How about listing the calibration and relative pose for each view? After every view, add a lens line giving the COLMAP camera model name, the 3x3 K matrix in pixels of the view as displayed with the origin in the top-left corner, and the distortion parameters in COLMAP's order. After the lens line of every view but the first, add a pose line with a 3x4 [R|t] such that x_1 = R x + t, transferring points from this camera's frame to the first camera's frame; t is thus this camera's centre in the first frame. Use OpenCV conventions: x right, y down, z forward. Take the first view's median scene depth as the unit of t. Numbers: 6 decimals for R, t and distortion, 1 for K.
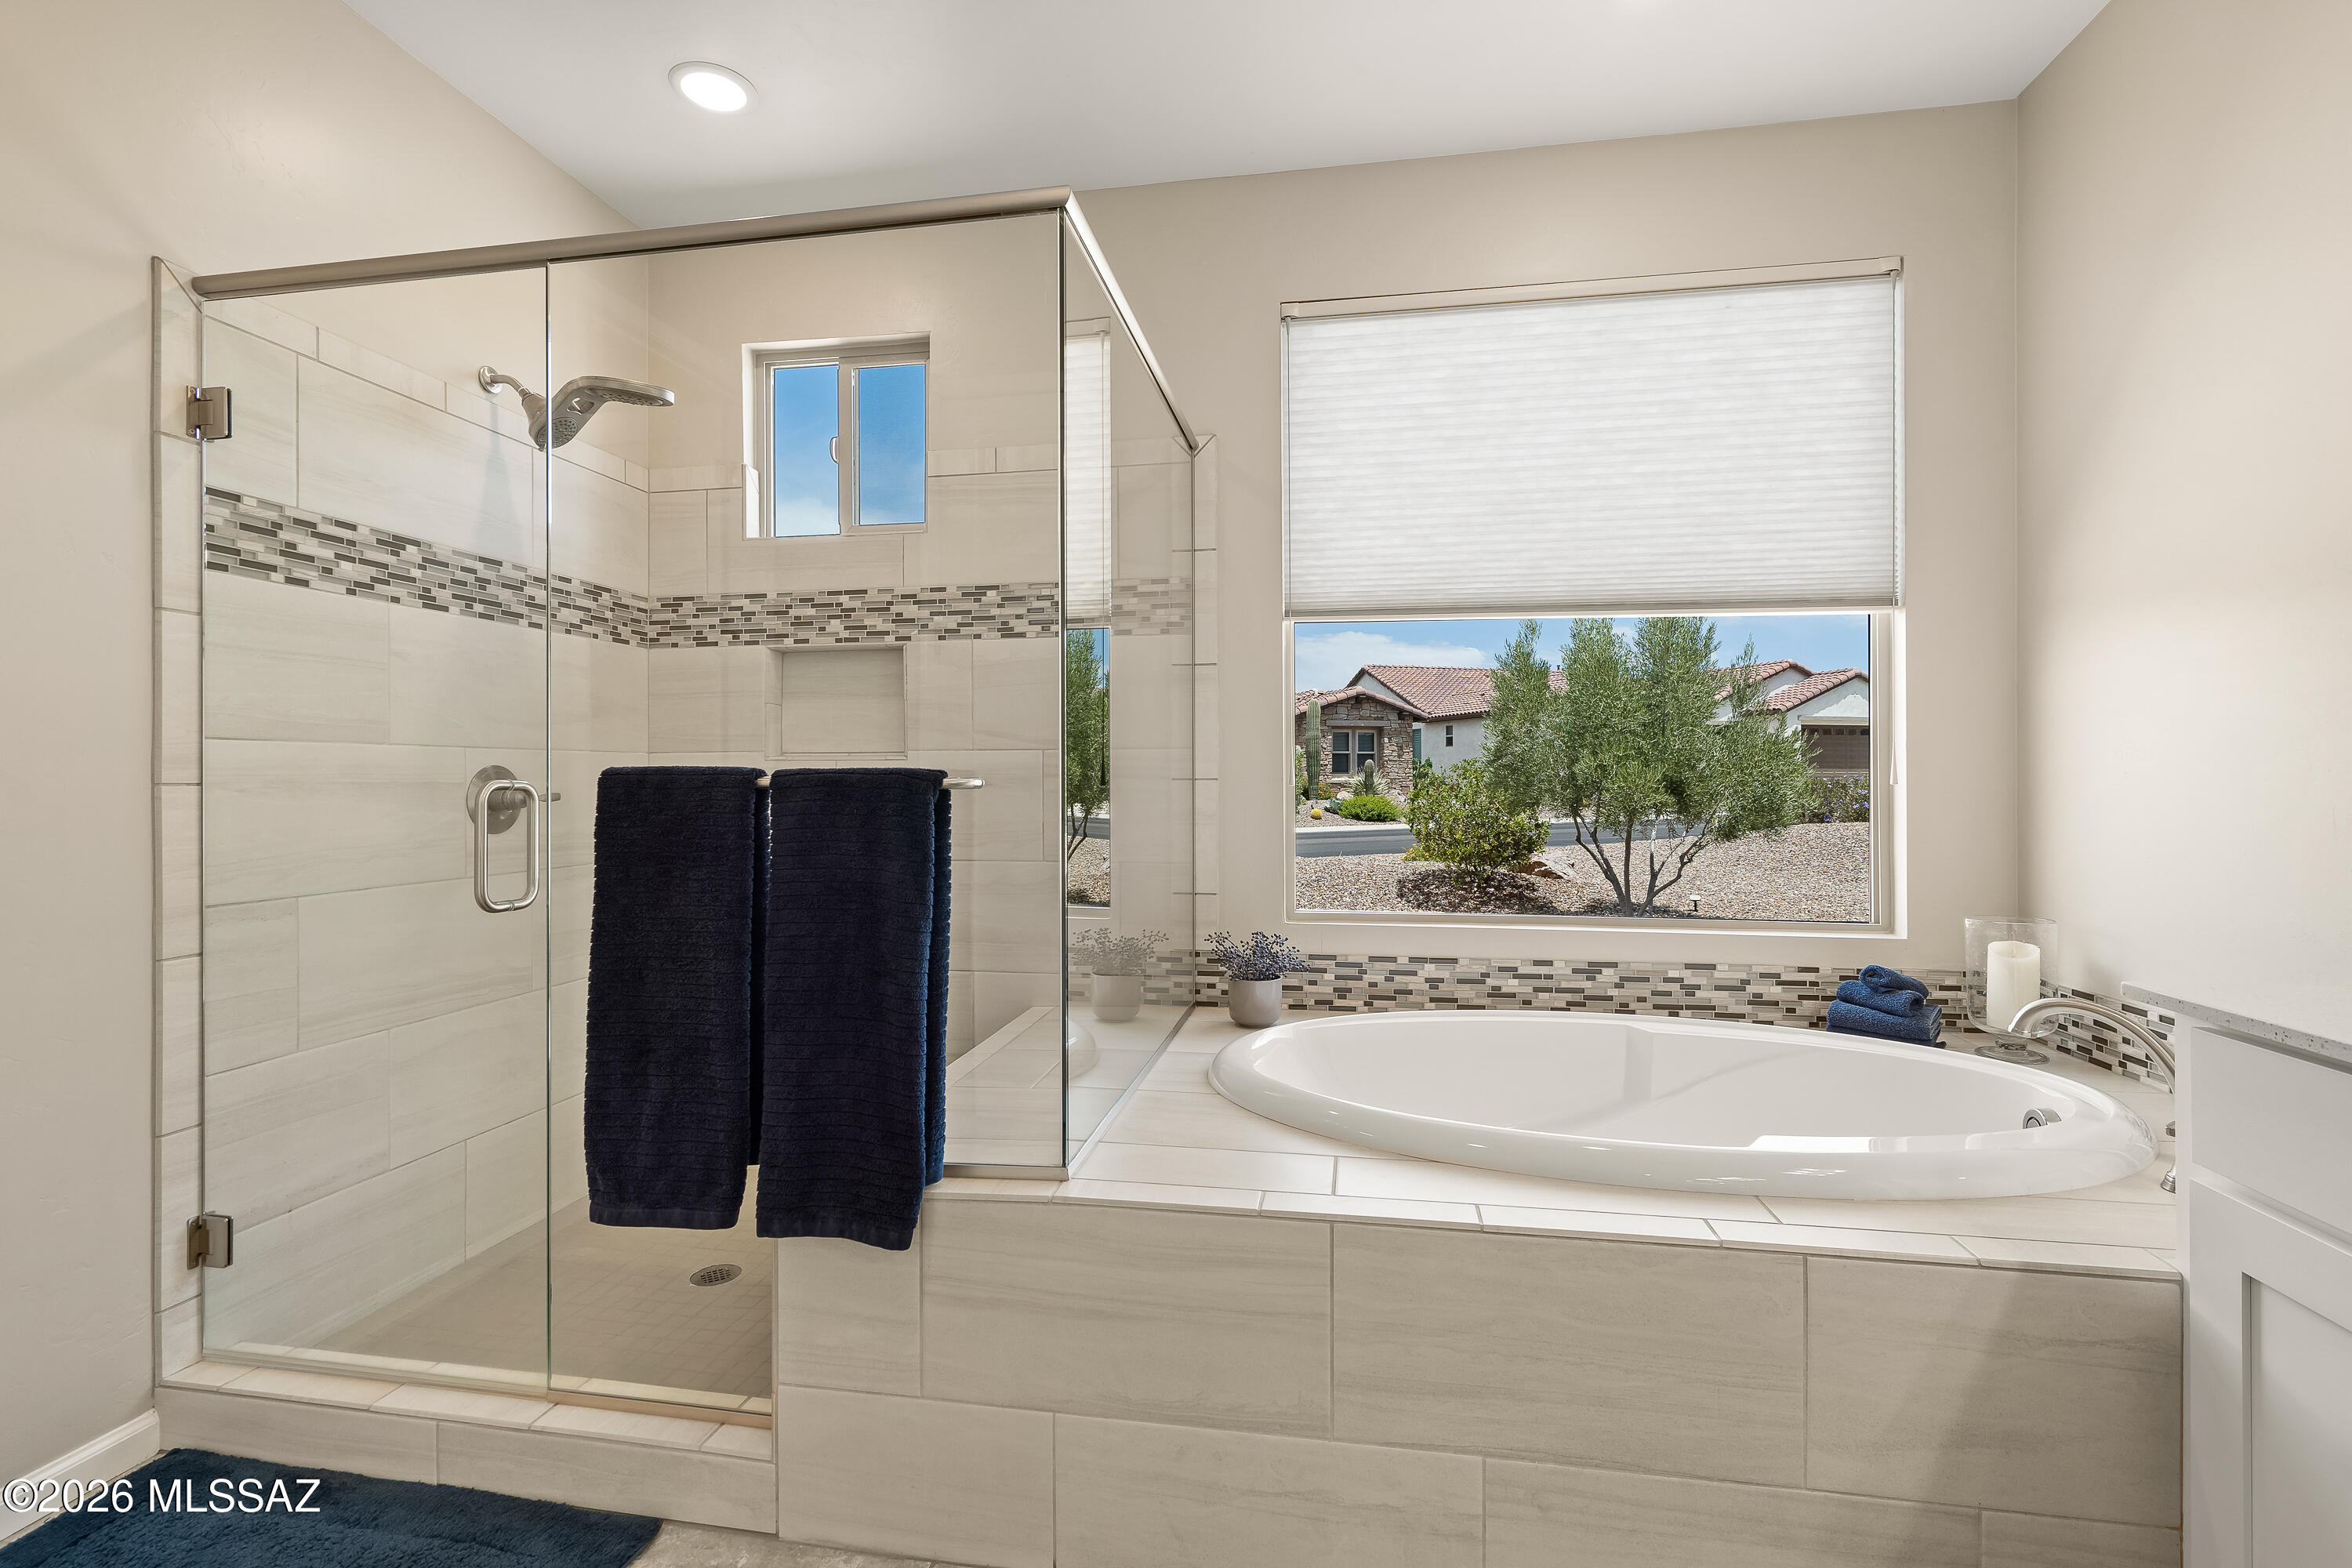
lens RADIAL K [[1075.1, 0, 1171.4], [0, 1075.1, 780.1], [0, 0, 1]] dist [-0.006281, 0.003196]
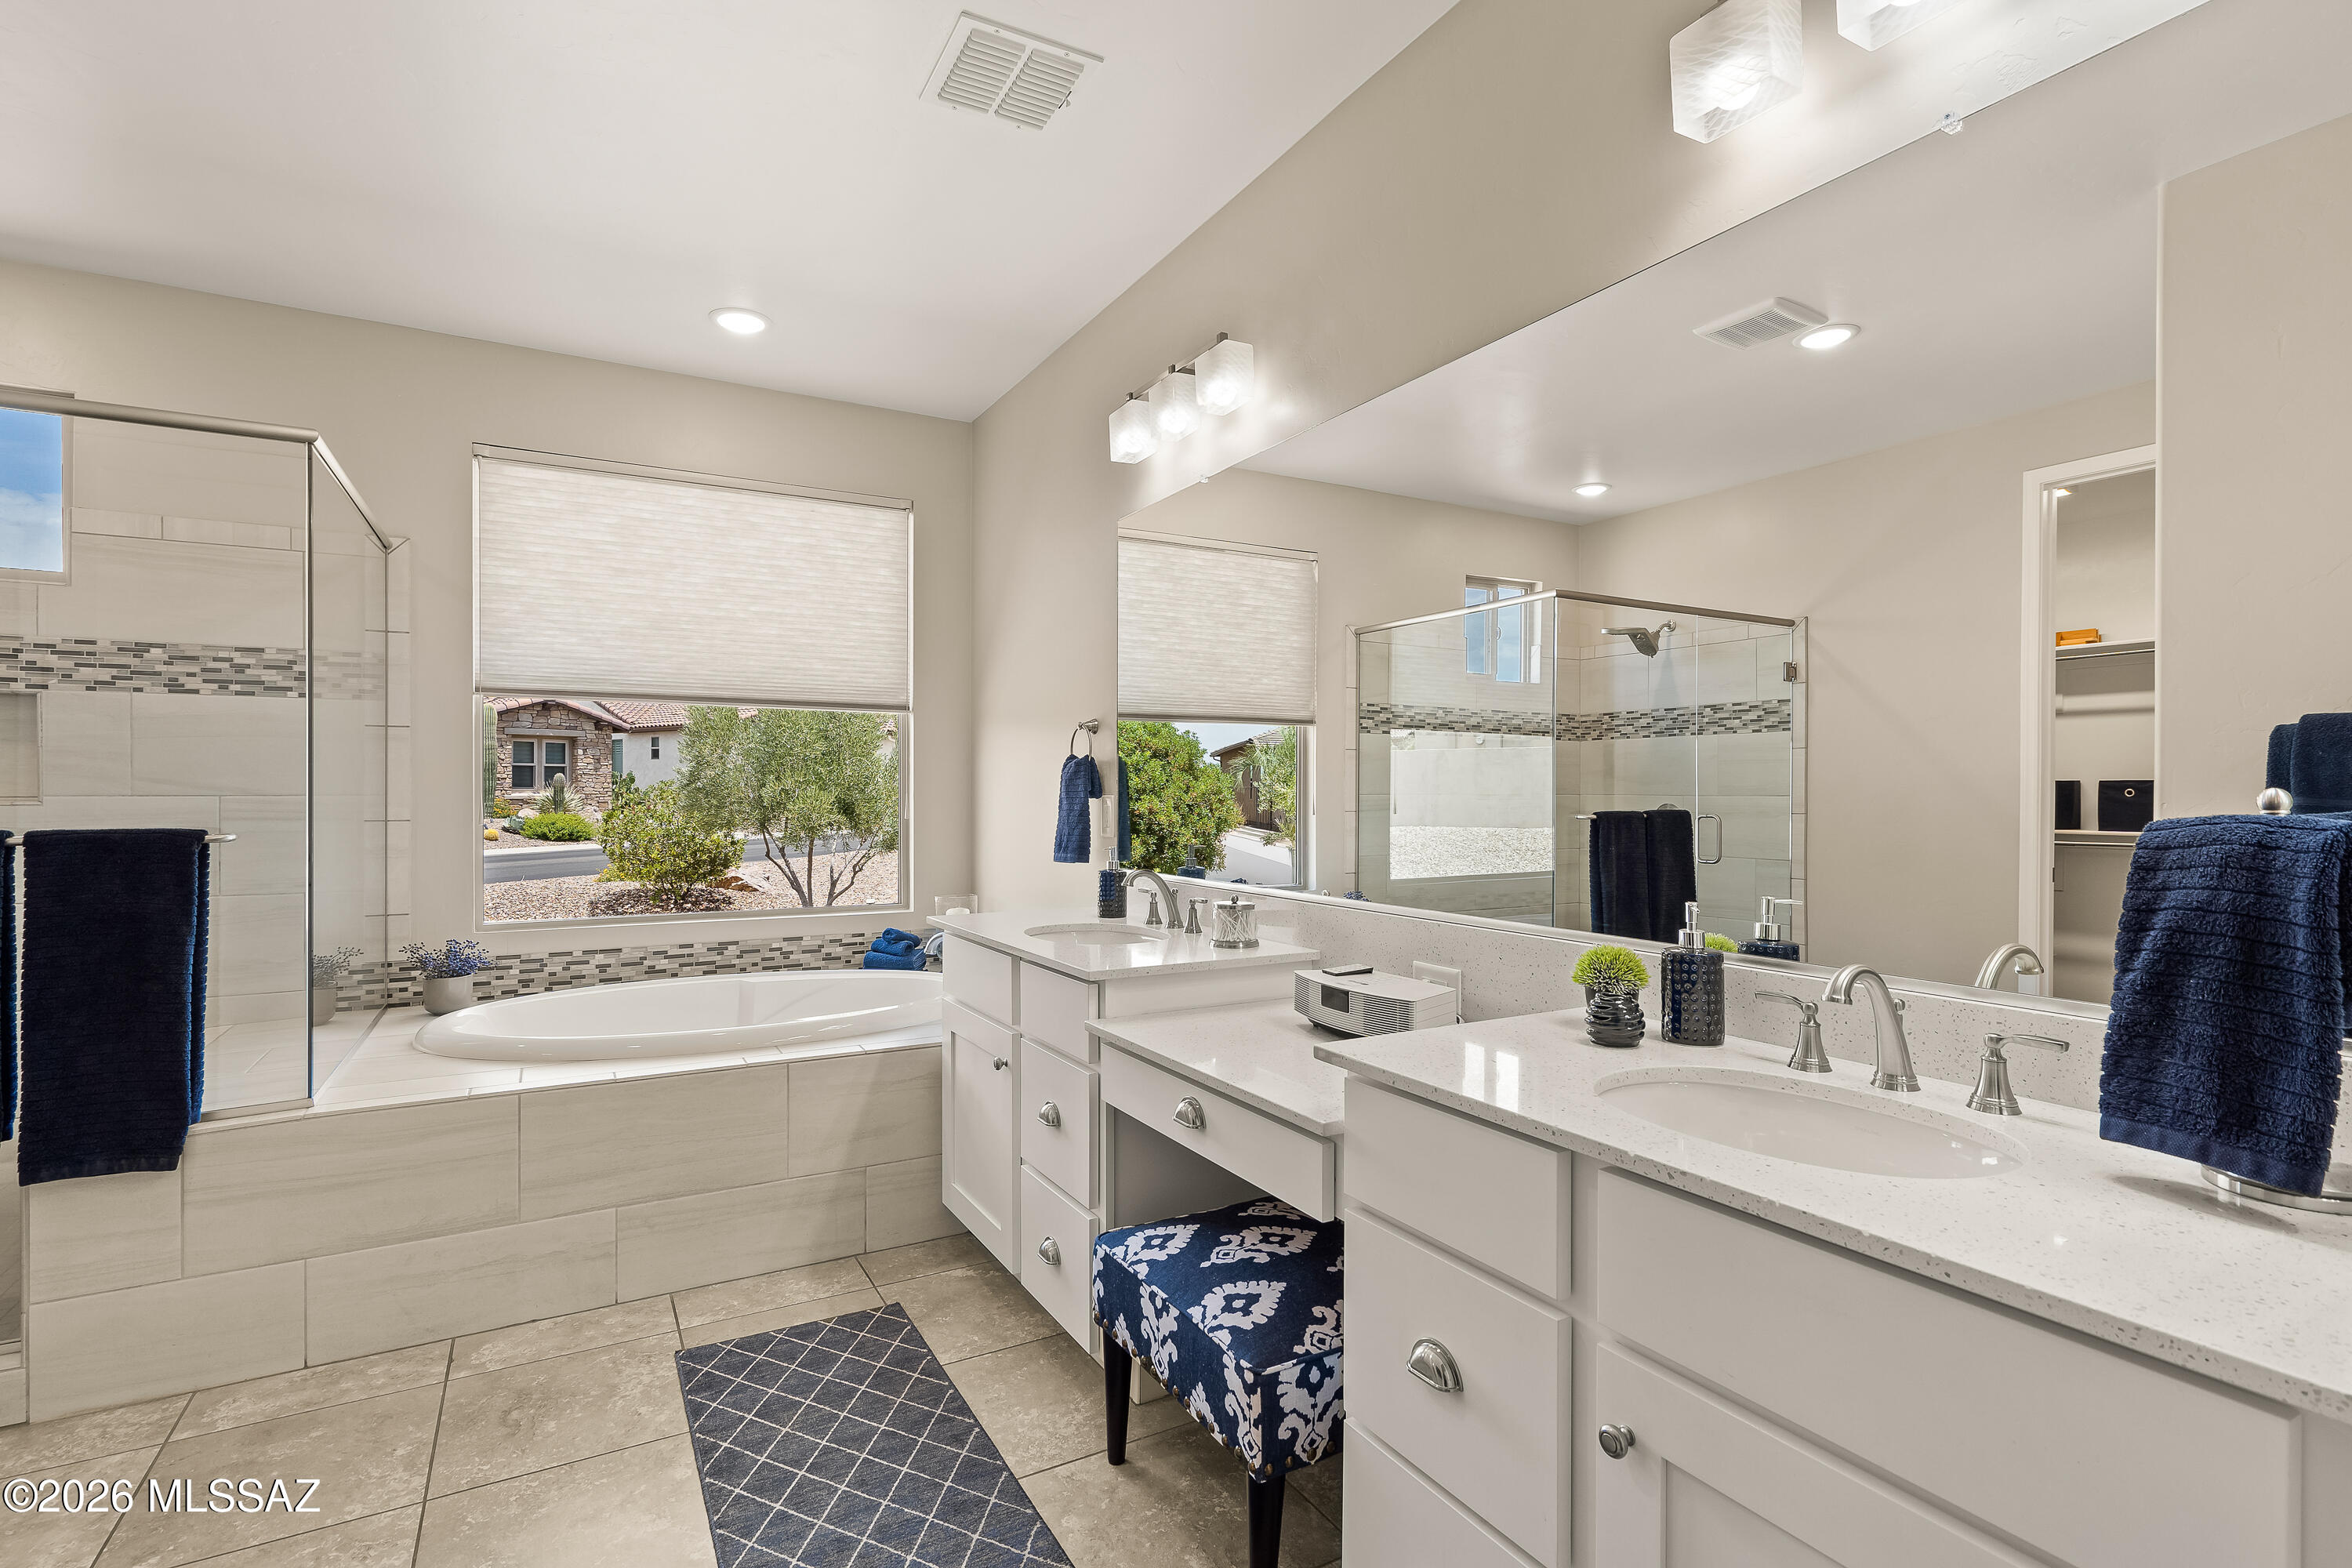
lens RADIAL K [[1075.1, 0, 1154.1], [0, 1075.1, 789.0], [0, 0, 1]] dist [-0.006281, 0.003196]
pose [[0.772636, 0.003578, 0.634839, -0.078541], [-0.000423, 0.999987, -0.005122, -0.030643], [-0.634849, 0.003689, 0.772628, -0.484345]]
